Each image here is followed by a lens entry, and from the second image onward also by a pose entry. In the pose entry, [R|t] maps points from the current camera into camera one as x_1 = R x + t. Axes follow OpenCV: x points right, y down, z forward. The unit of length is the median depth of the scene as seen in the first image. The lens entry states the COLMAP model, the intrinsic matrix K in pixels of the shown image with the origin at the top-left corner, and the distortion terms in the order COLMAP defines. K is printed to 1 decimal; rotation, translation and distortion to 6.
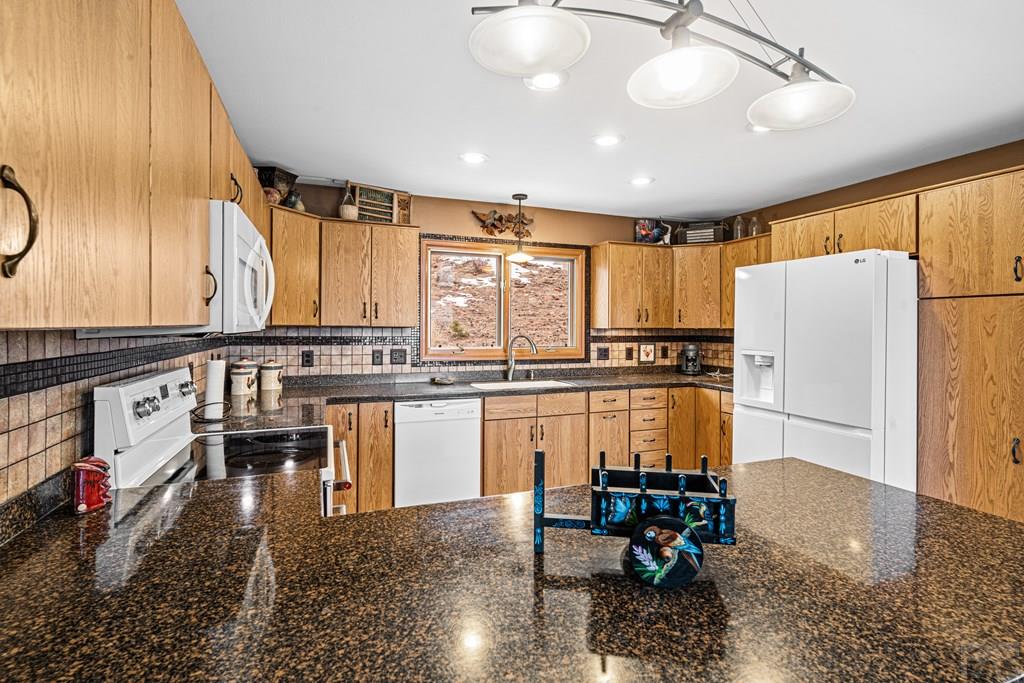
lens RADIAL K [[488.1, 0, 512.5], [0, 488.1, 335.5], [0, 0, 1]] dist [0.002648, 0.000689]
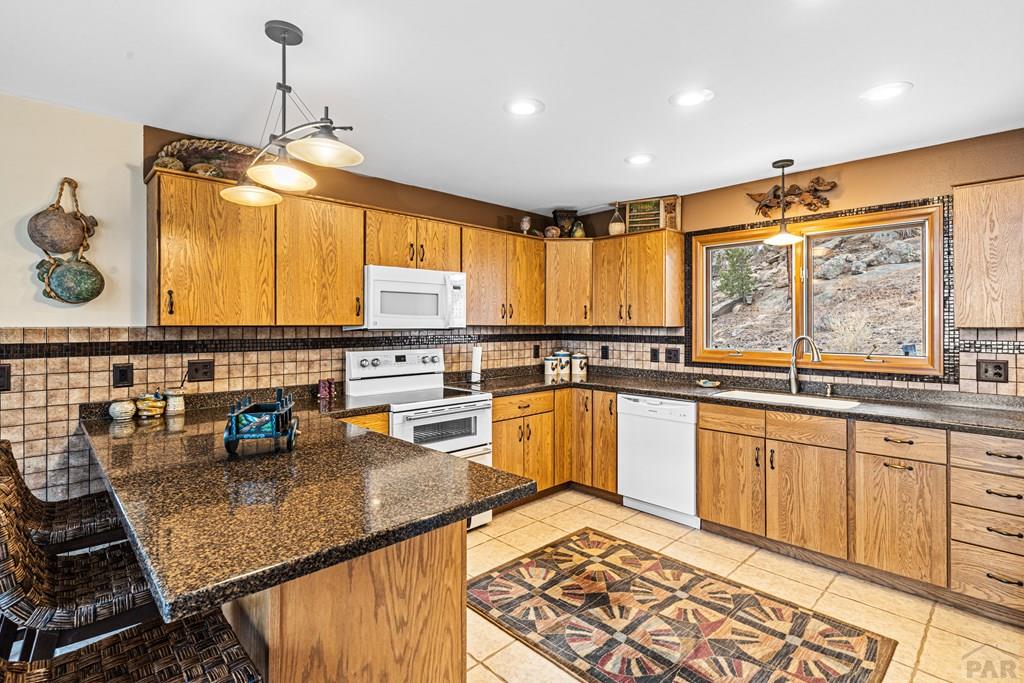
lens RADIAL K [[488.1, 0, 513.3], [0, 488.1, 335.5], [0, 0, 1]] dist [0.002648, 0.000689]
pose [[0.391835, 0.013675, -0.919934, 0.622952], [-0.016522, 0.999833, 0.007826, -0.001286], [0.919887, 0.012133, 0.391995, 0.303290]]
